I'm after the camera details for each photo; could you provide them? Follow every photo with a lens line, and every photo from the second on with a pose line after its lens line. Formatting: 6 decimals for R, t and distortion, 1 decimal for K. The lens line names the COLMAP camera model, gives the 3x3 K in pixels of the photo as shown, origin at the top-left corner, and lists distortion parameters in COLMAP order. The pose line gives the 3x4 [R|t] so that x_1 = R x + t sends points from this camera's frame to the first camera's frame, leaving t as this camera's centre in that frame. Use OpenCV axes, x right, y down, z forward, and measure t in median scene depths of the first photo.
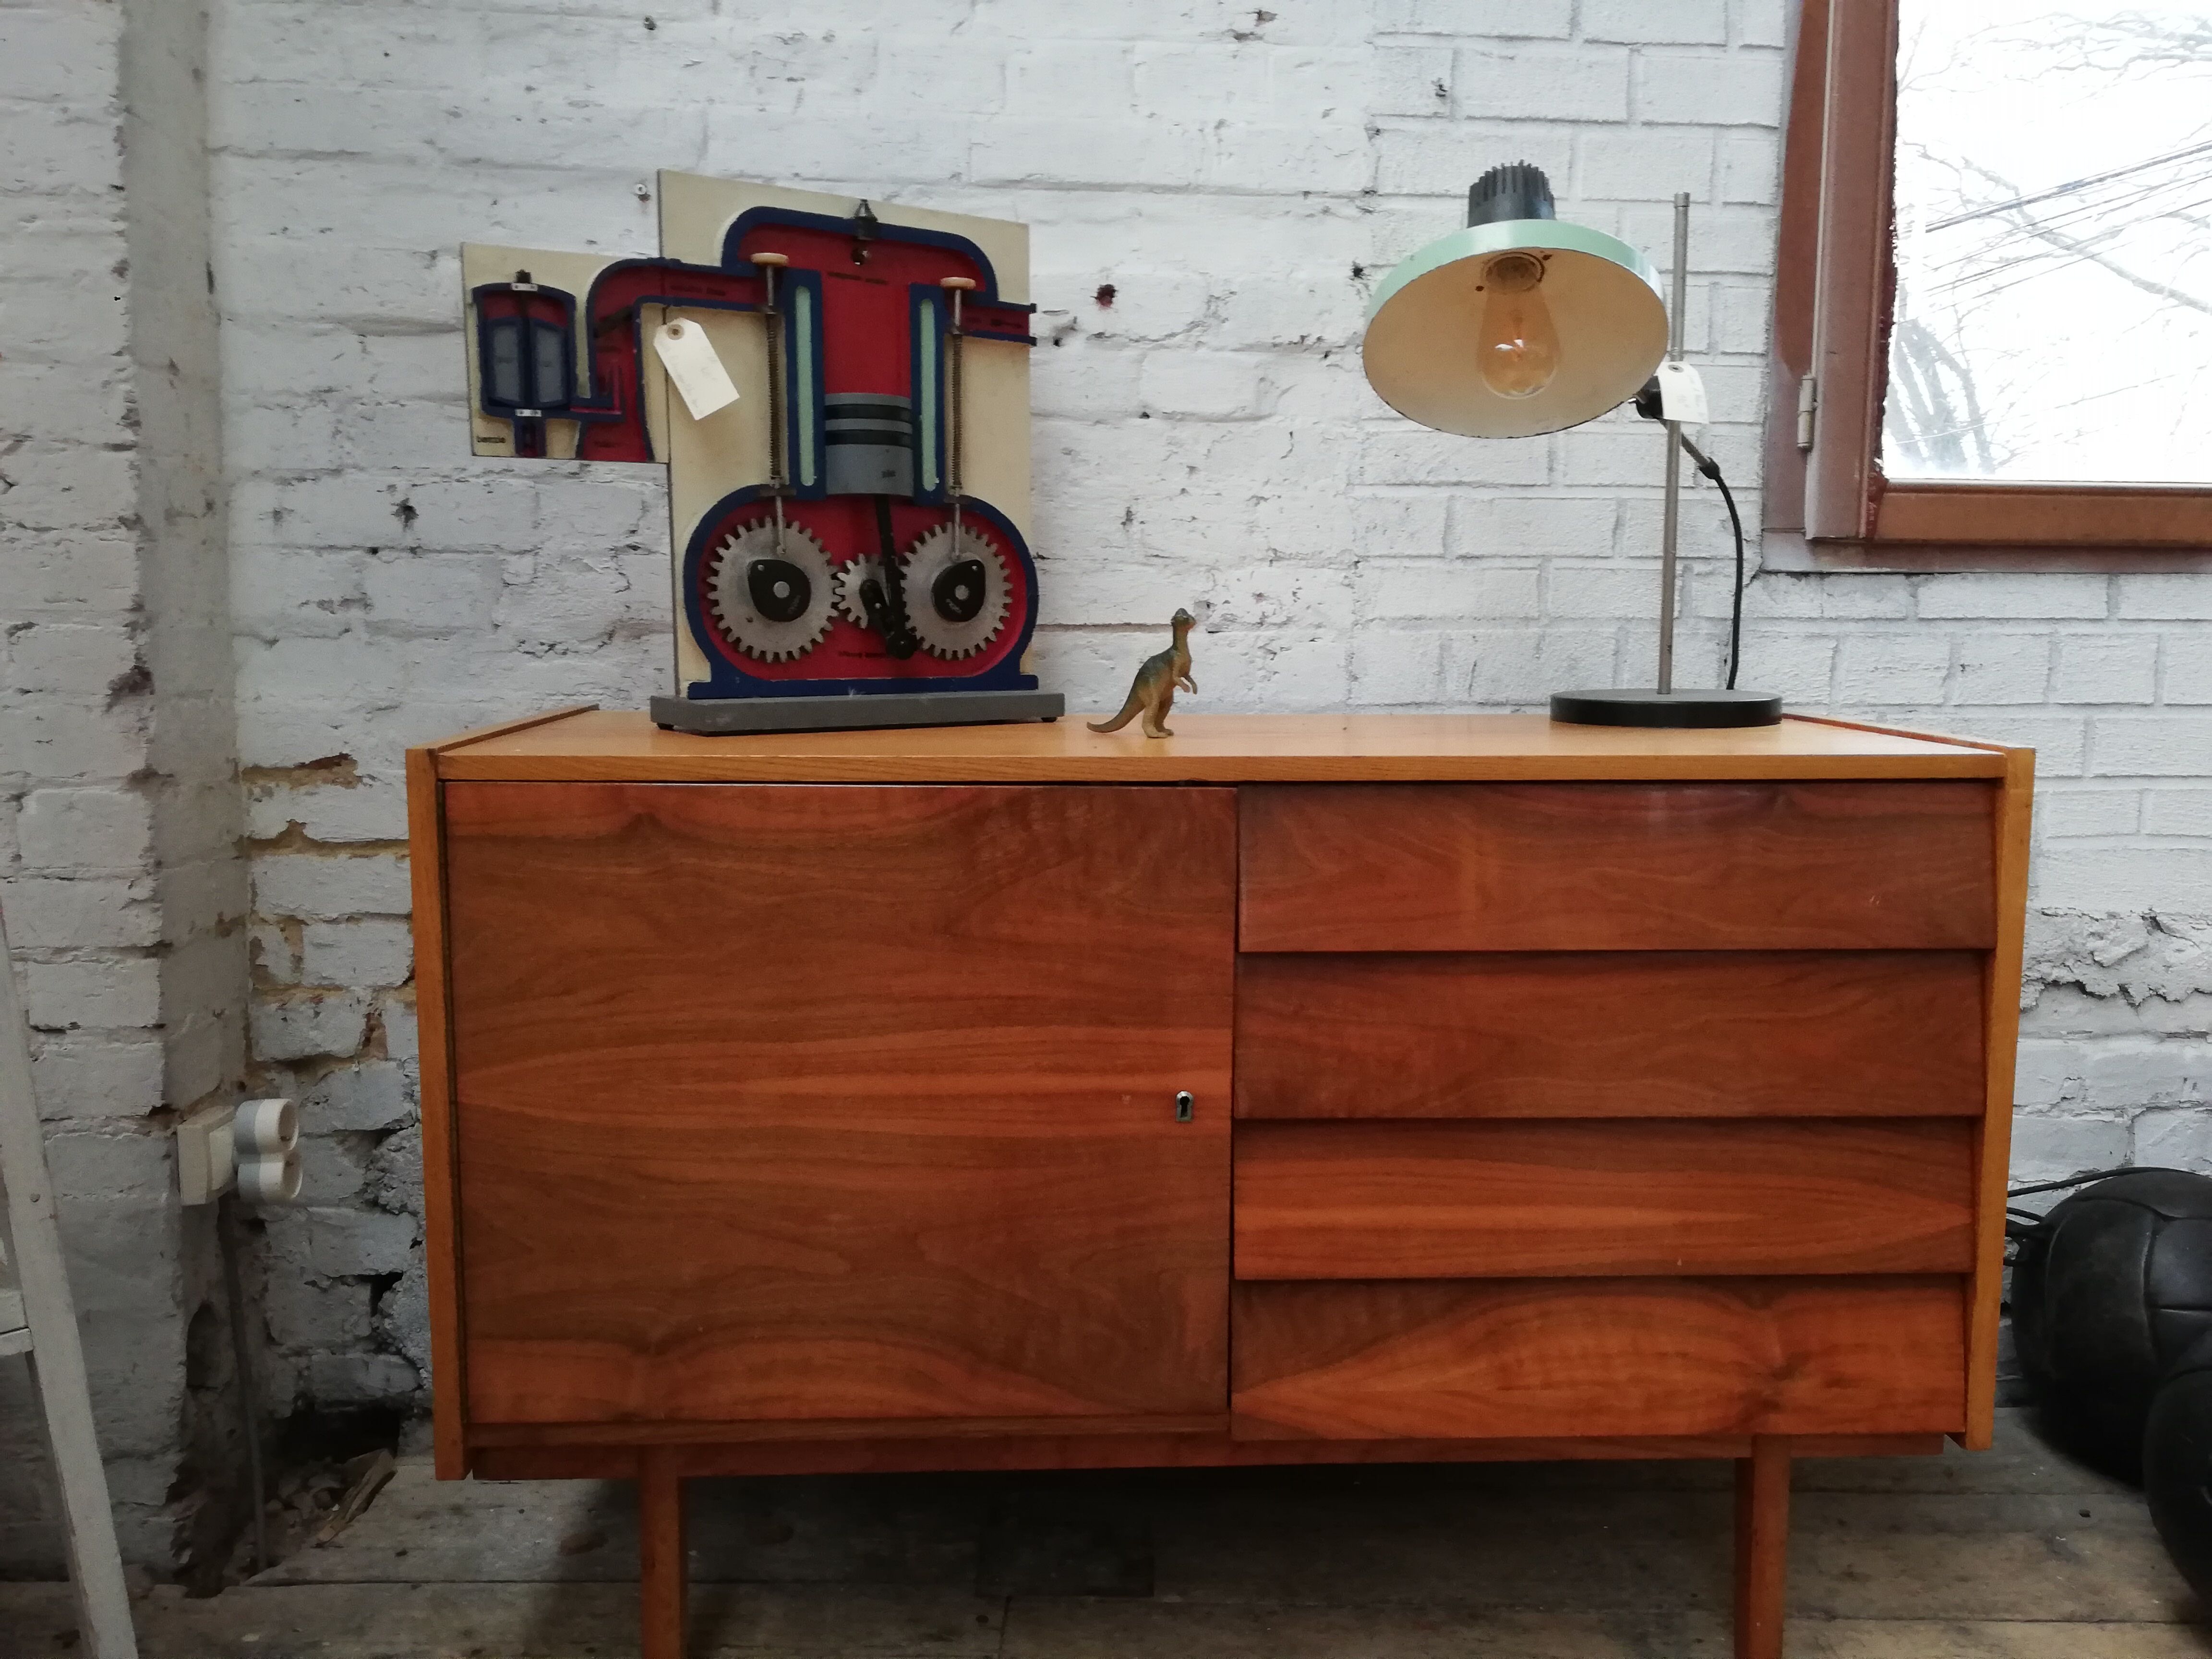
lens RADIAL K [[1804.9, 0, 1108.2], [0, 1804.9, 820.0], [0, 0, 1]] dist [0.067349, -0.099975]
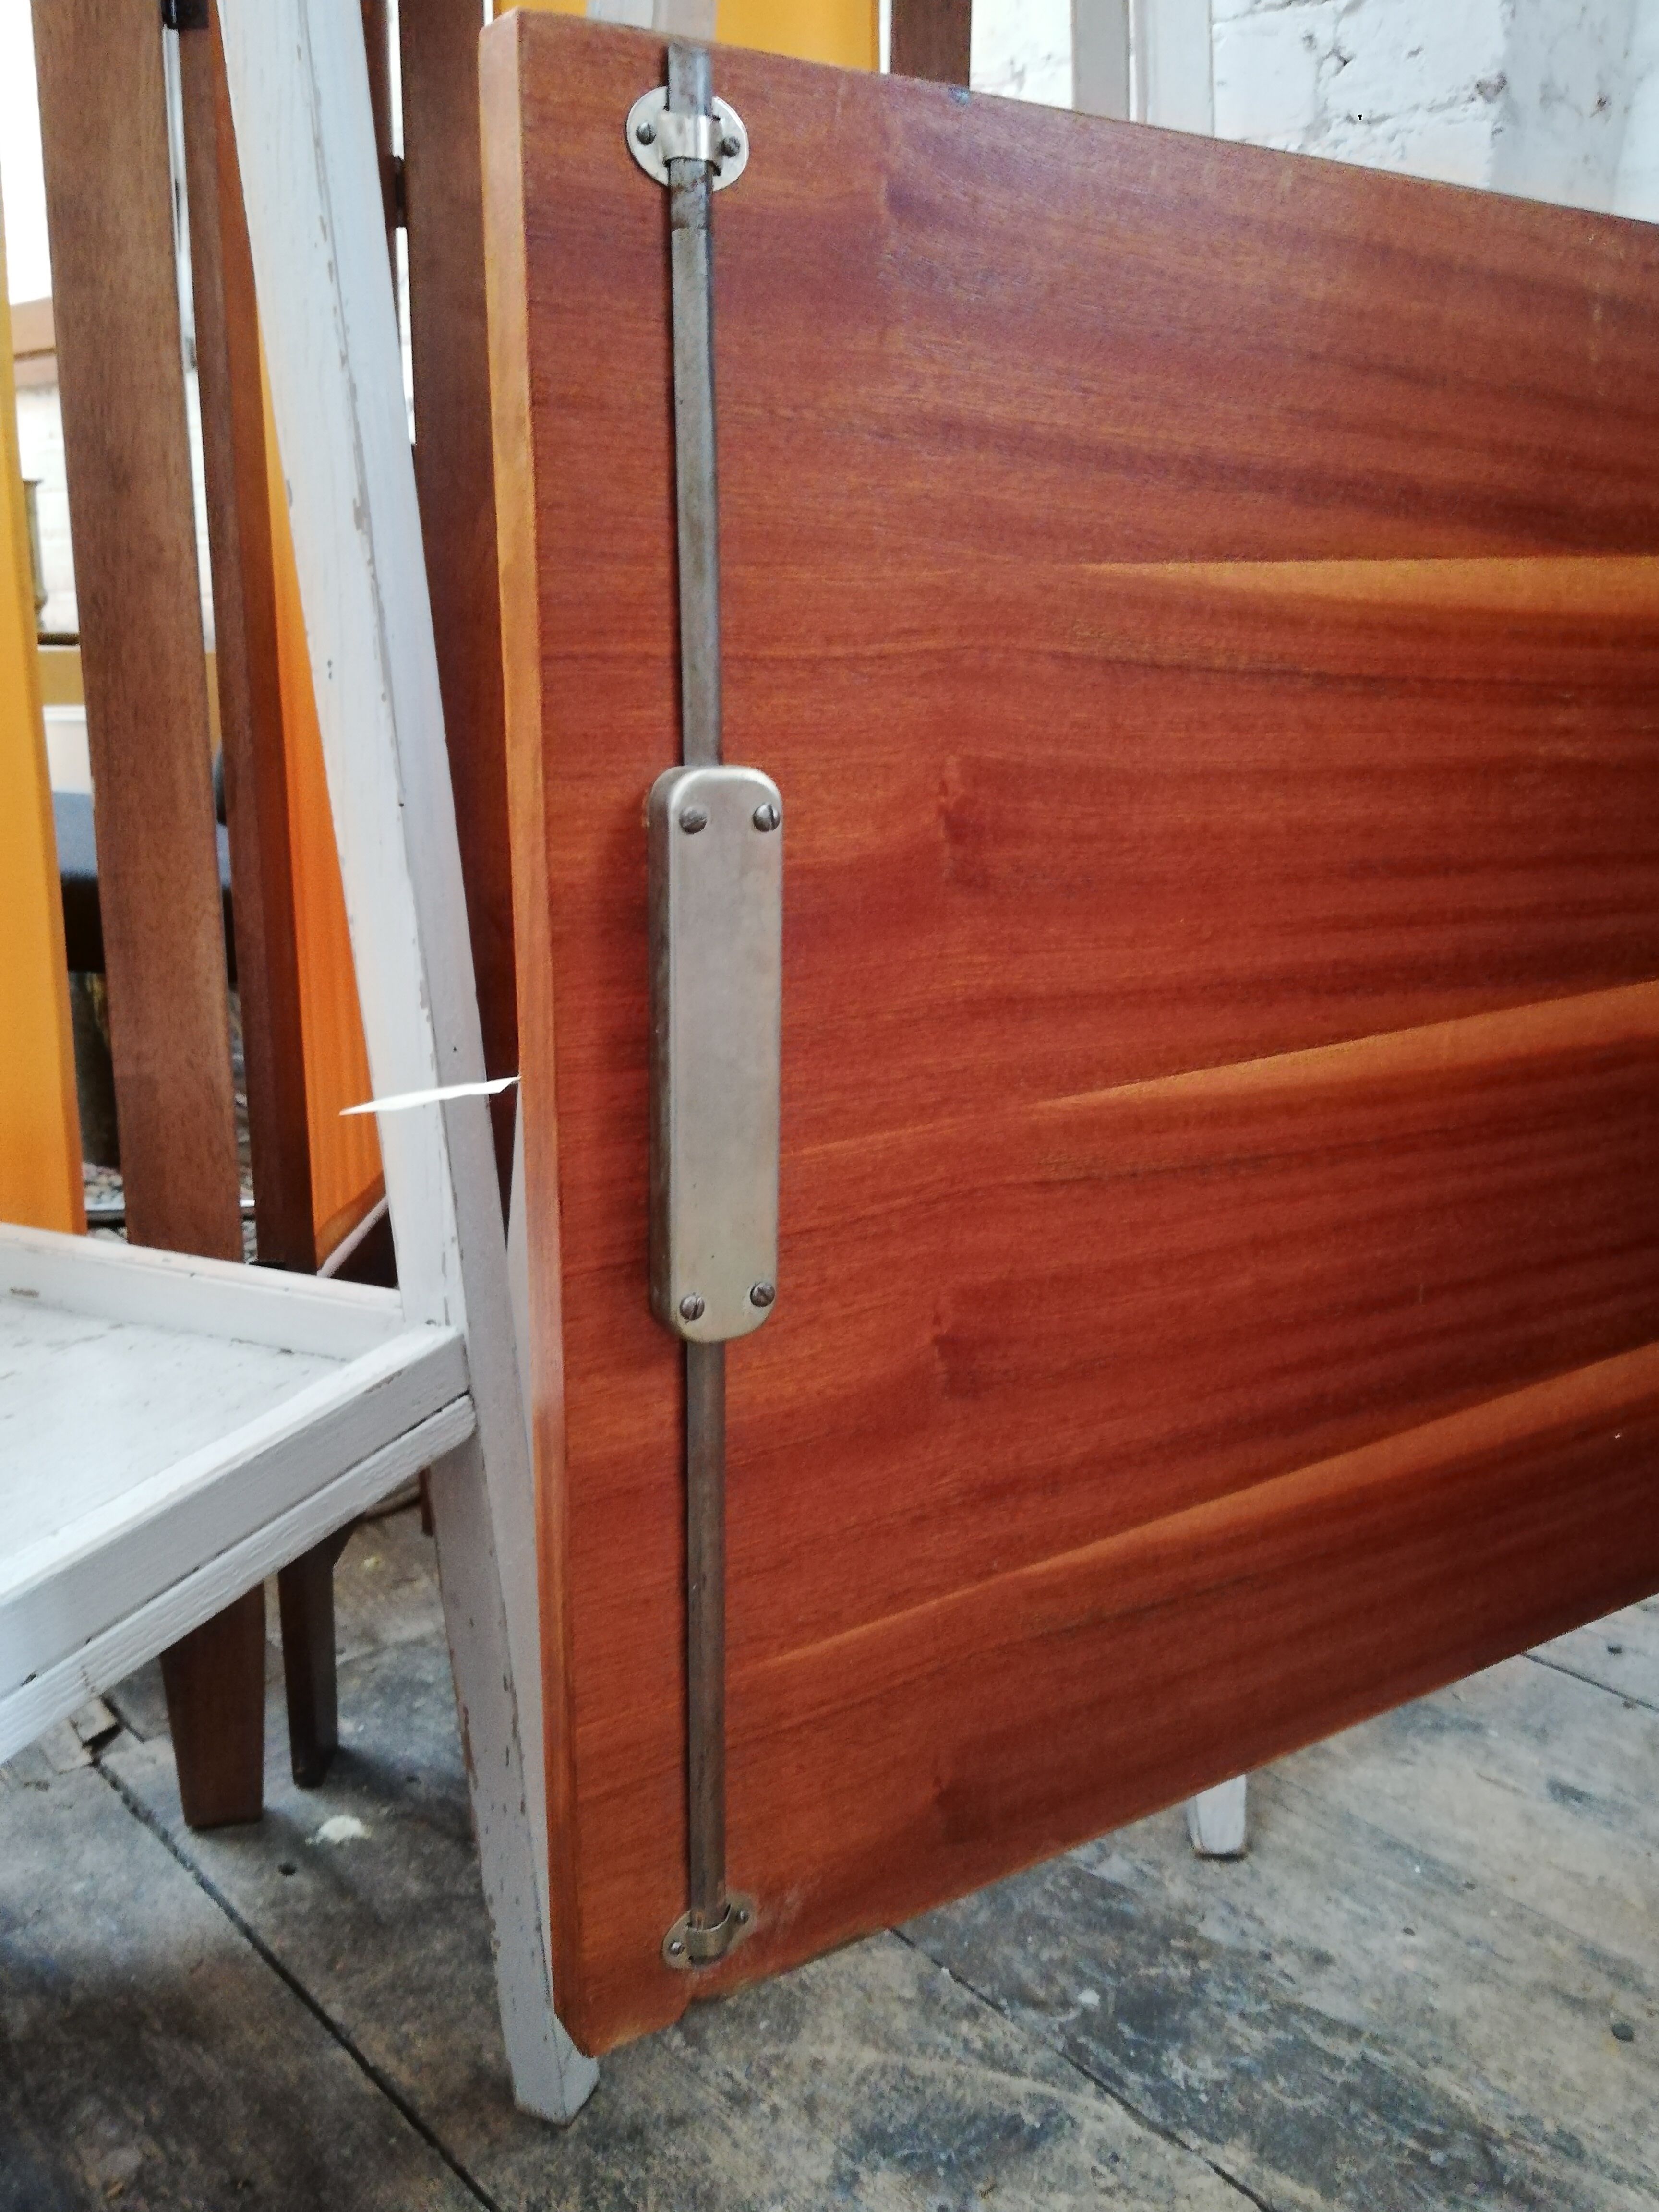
lens RADIAL K [[1825.2, 0, 855.3], [0, 1825.2, 1120.2], [0, 0, 1]] dist [0.039325, -0.063172]
pose [[0.690840, 0.192293, -0.696967, -0.138196], [-0.104297, 0.980406, 0.167115, 0.116792], [0.715445, -0.042758, 0.697359, 0.312893]]
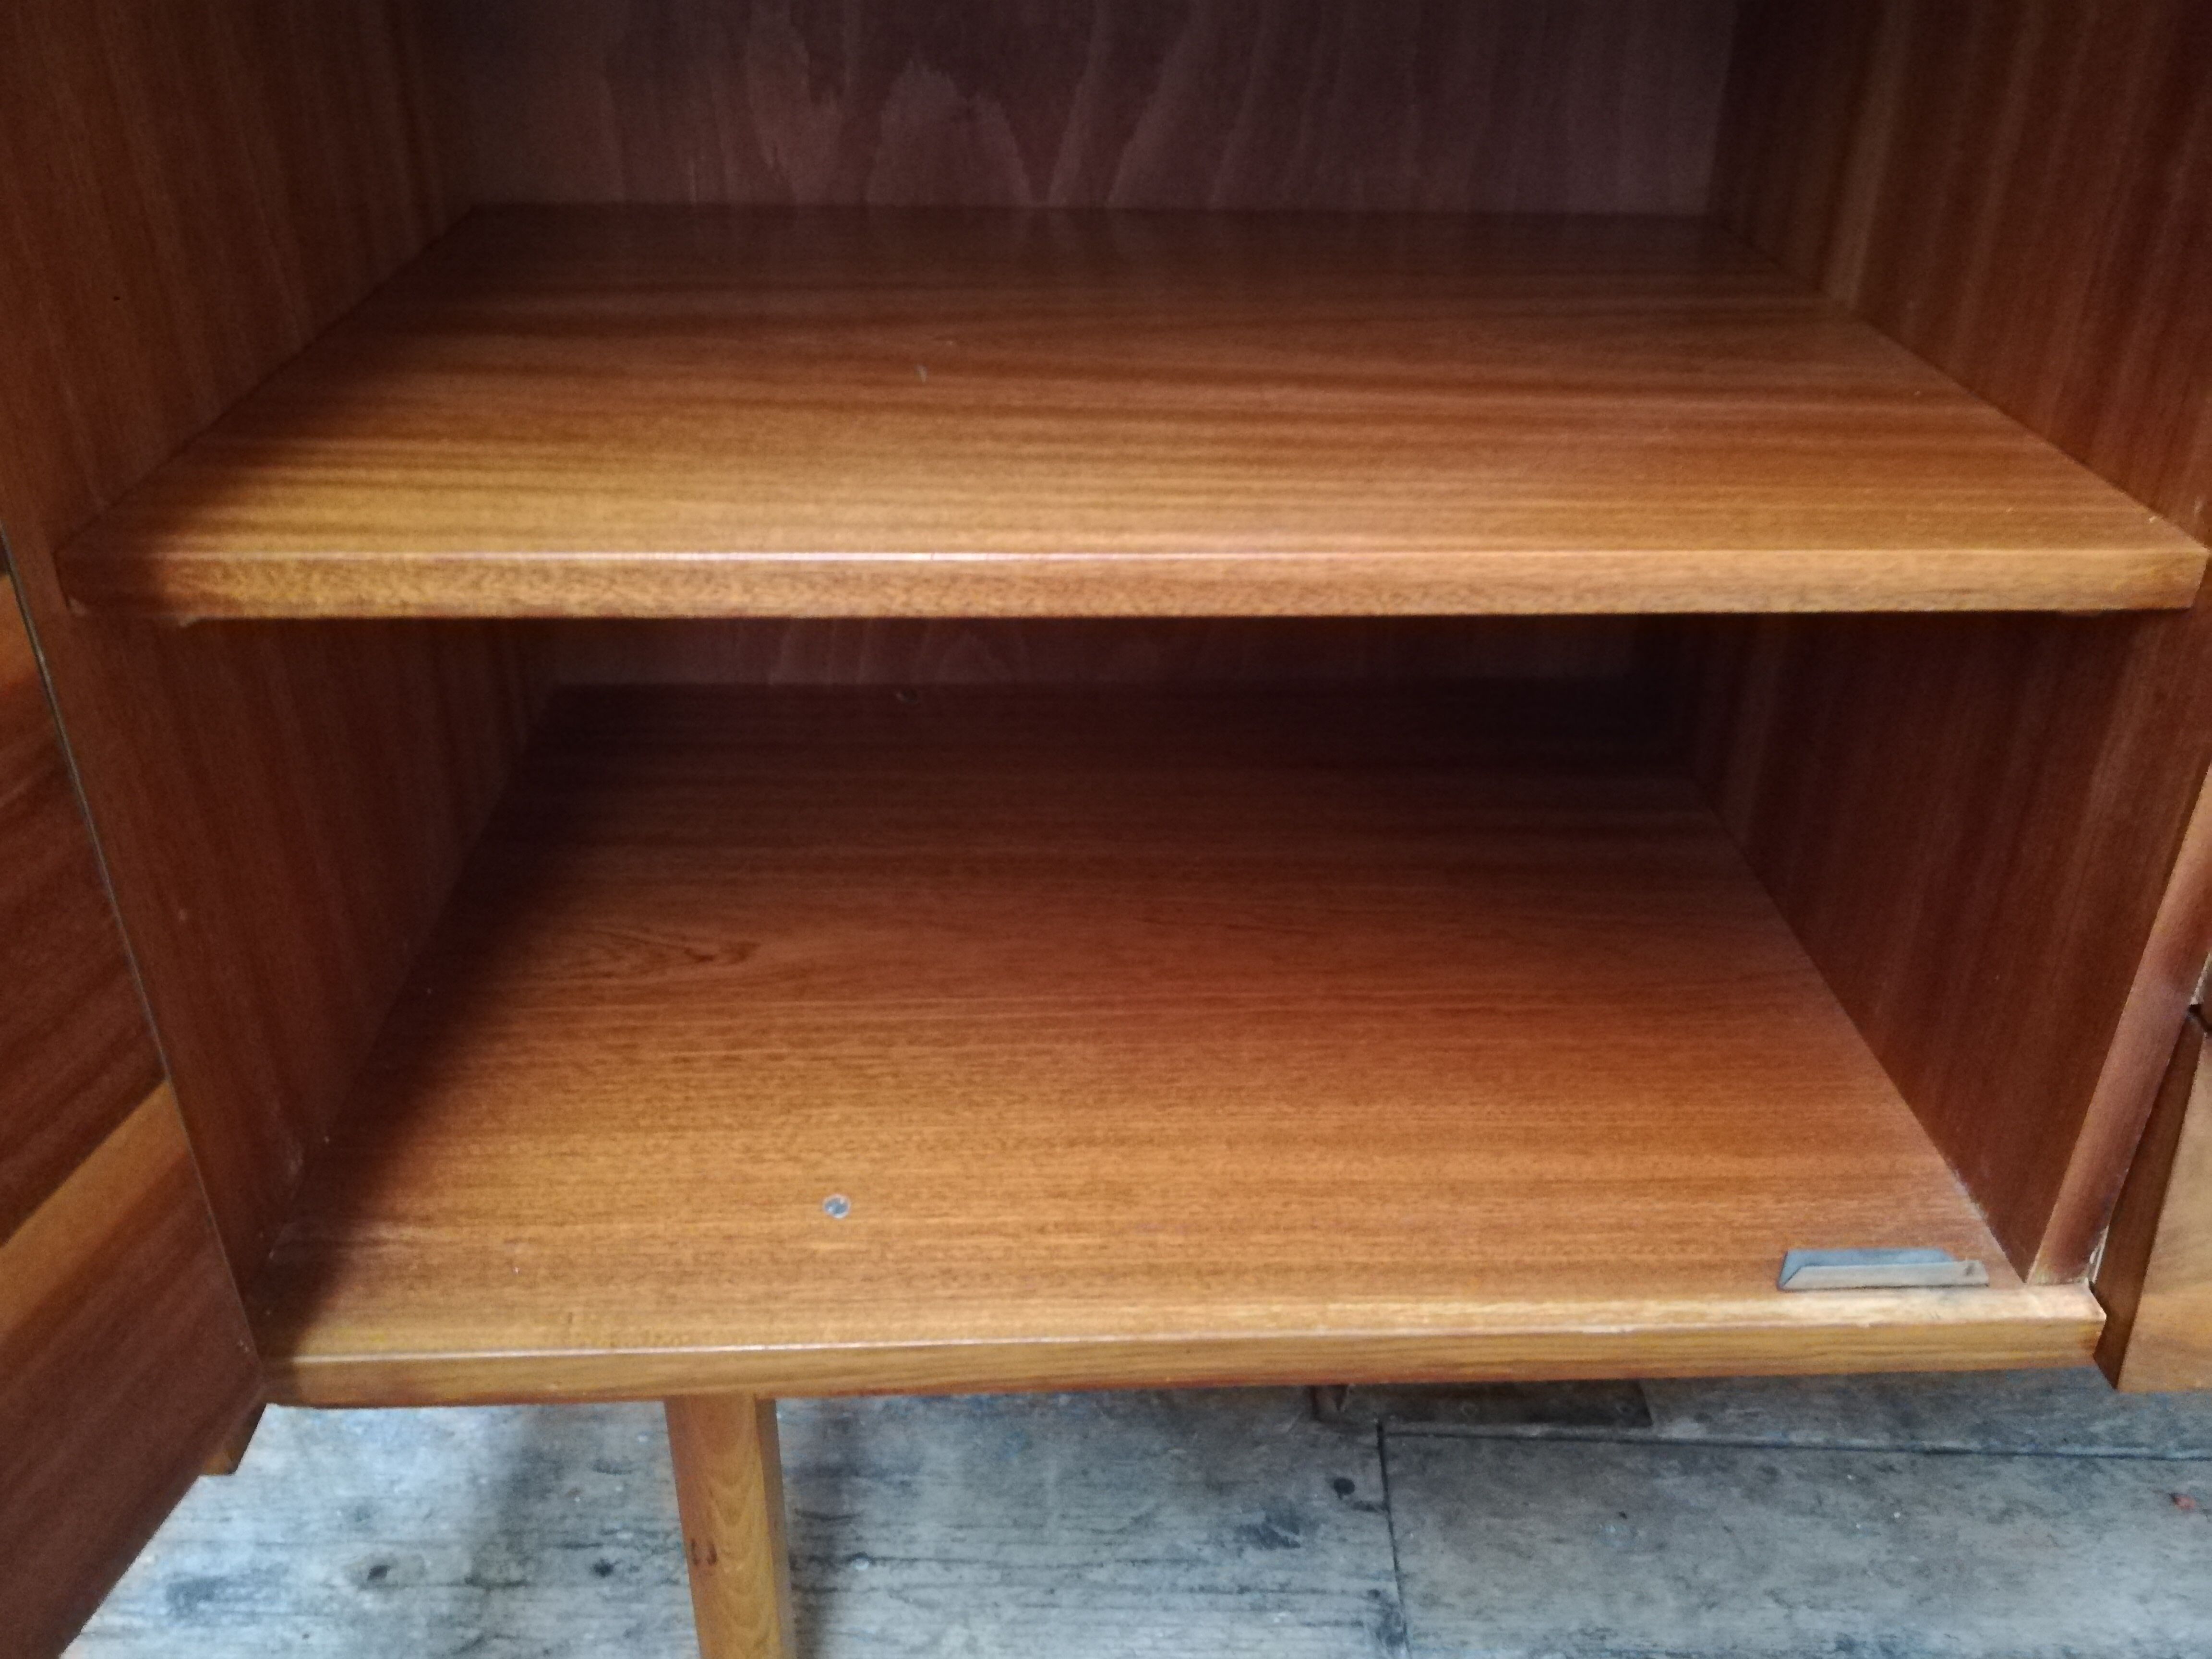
lens RADIAL K [[1808.5, 0, 1106.3], [0, 1808.5, 826.7], [0, 0, 1]] dist [0.048805, -0.069501]
pose [[0.999934, 0.011390, -0.001658, -0.130432], [-0.009840, 0.920708, 0.390128, 0.056665], [0.005970, -0.390086, 0.920759, 0.556264]]
